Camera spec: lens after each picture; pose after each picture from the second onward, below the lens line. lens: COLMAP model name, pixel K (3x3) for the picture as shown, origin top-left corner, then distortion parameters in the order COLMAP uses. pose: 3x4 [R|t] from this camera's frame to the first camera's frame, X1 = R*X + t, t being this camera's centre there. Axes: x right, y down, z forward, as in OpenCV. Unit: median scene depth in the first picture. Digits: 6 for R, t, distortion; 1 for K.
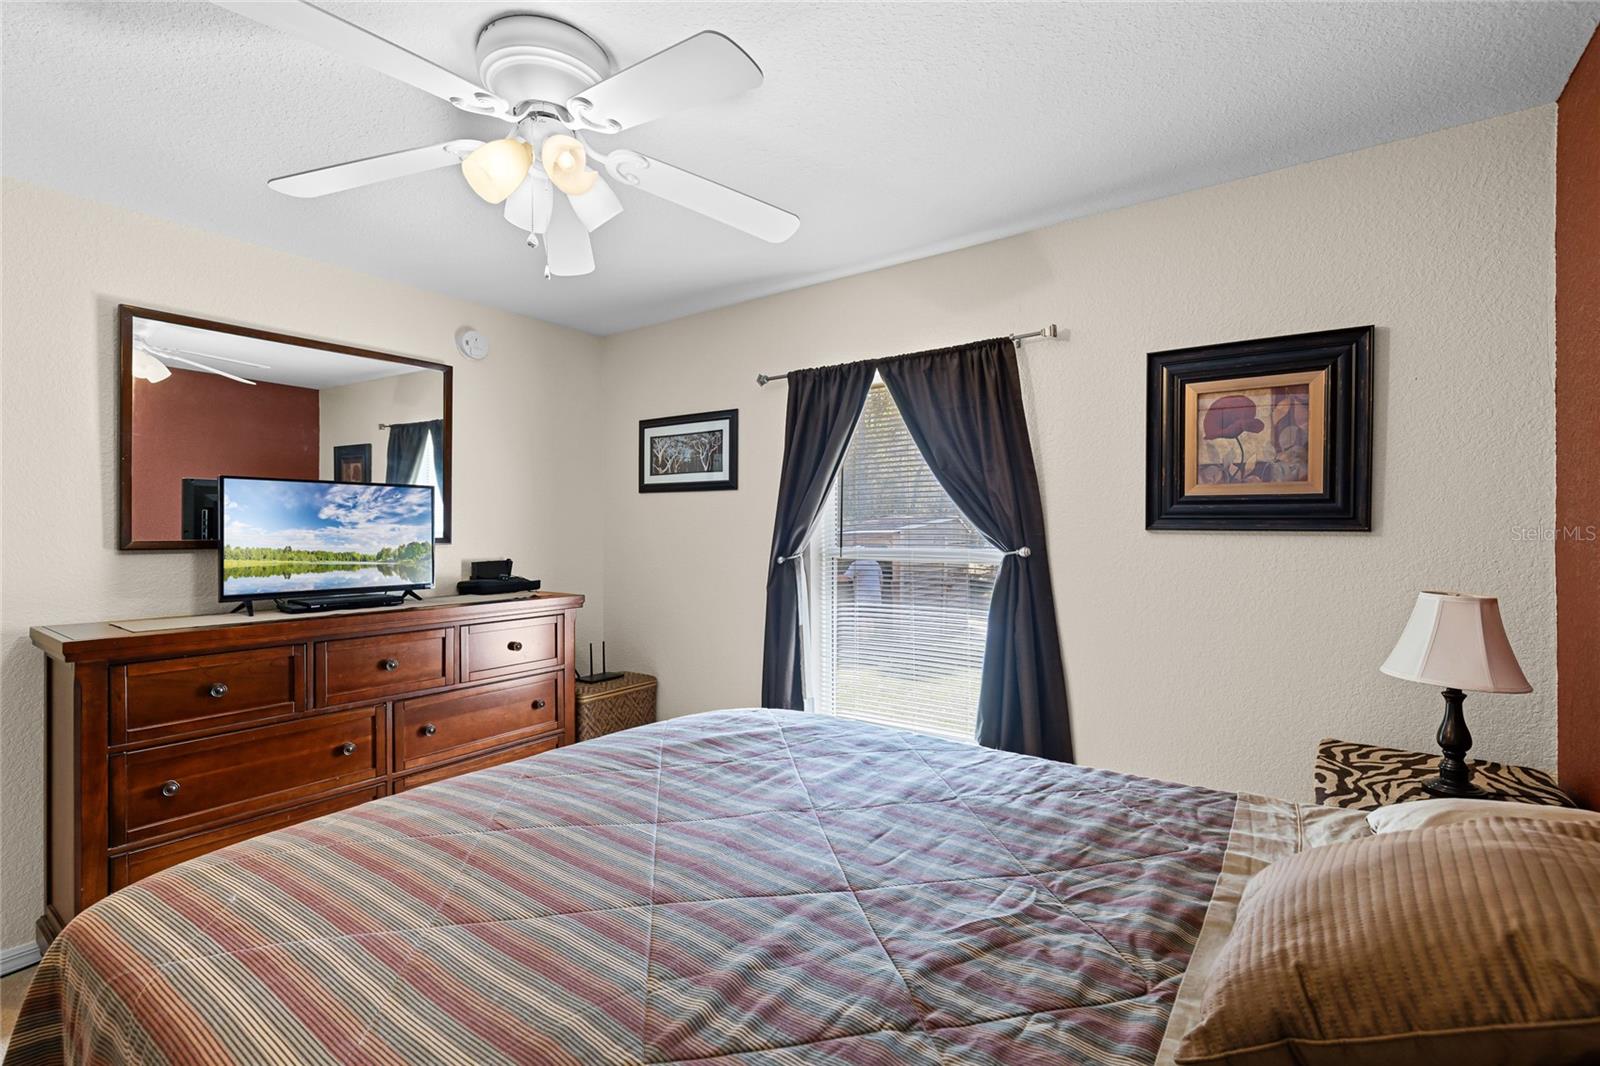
lens RADIAL K [[714.3, 0, 797.5], [0, 714.3, 532.9], [0, 0, 1]] dist [0.007725, -0.001596]
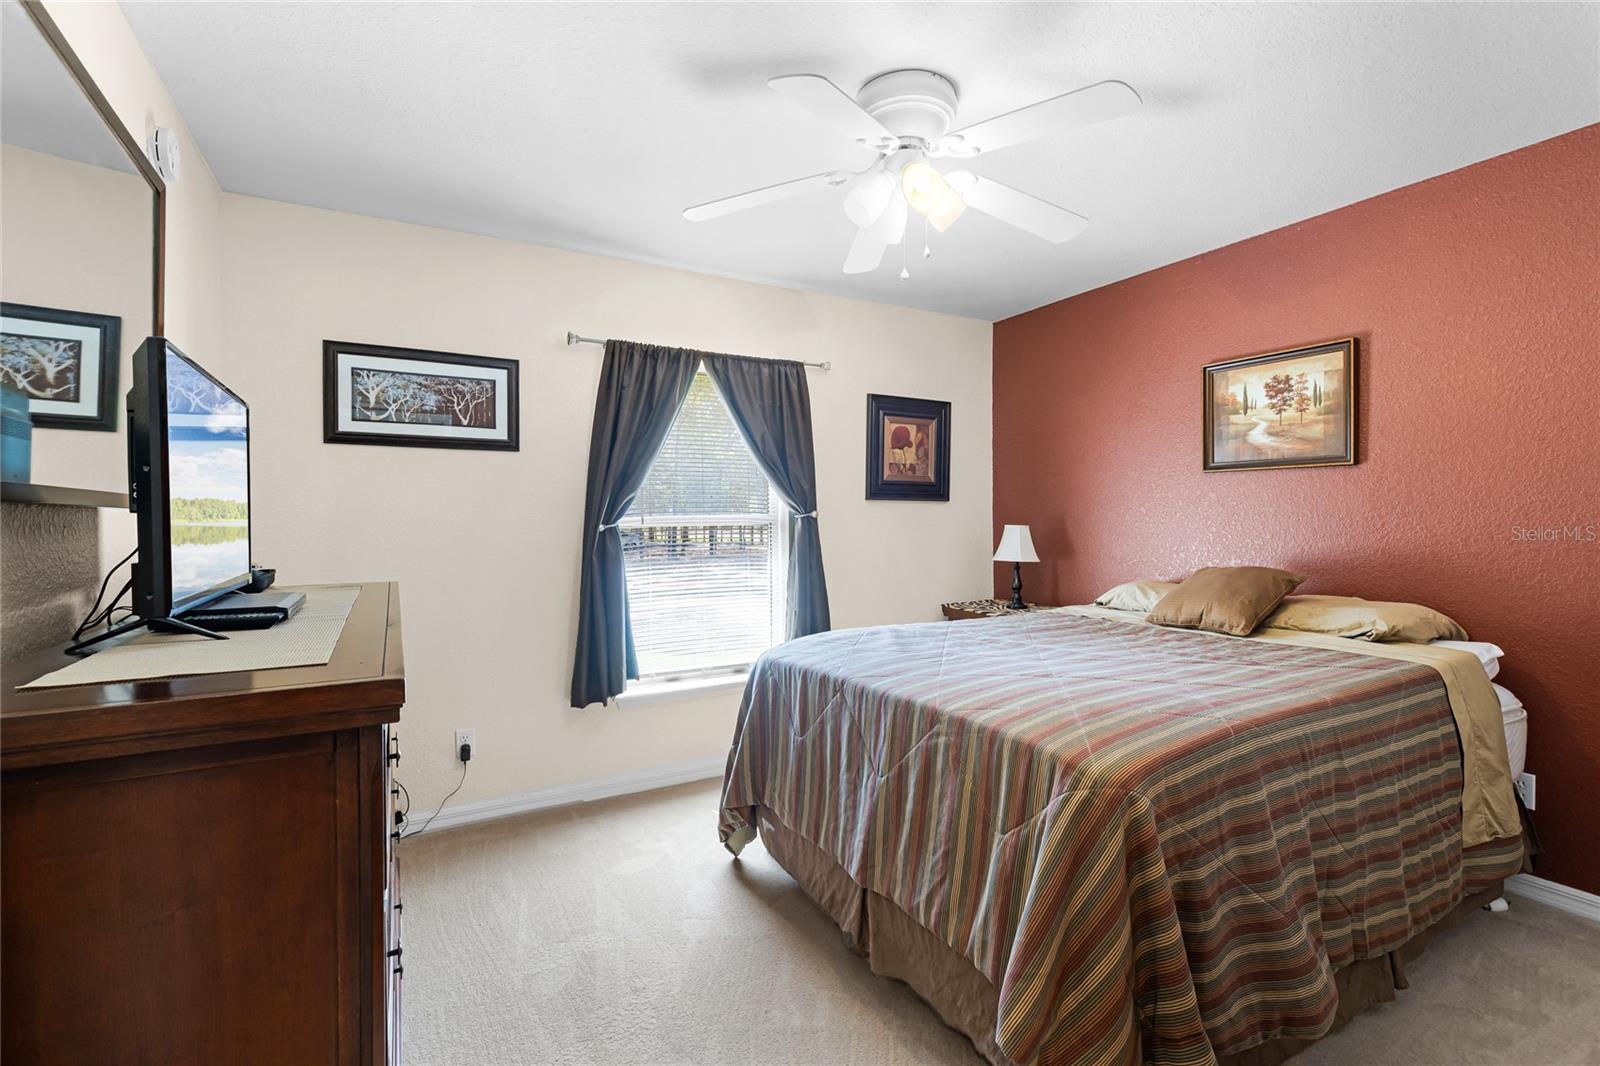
lens RADIAL K [[714.3, 0, 797.5], [0, 714.3, 532.9], [0, 0, 1]] dist [0.007725, -0.001596]
pose [[0.420871, -0.020465, 0.906890, -0.812407], [0.010759, 0.999788, 0.017568, 0.031010], [-0.907057, 0.002363, 0.421002, 0.339341]]
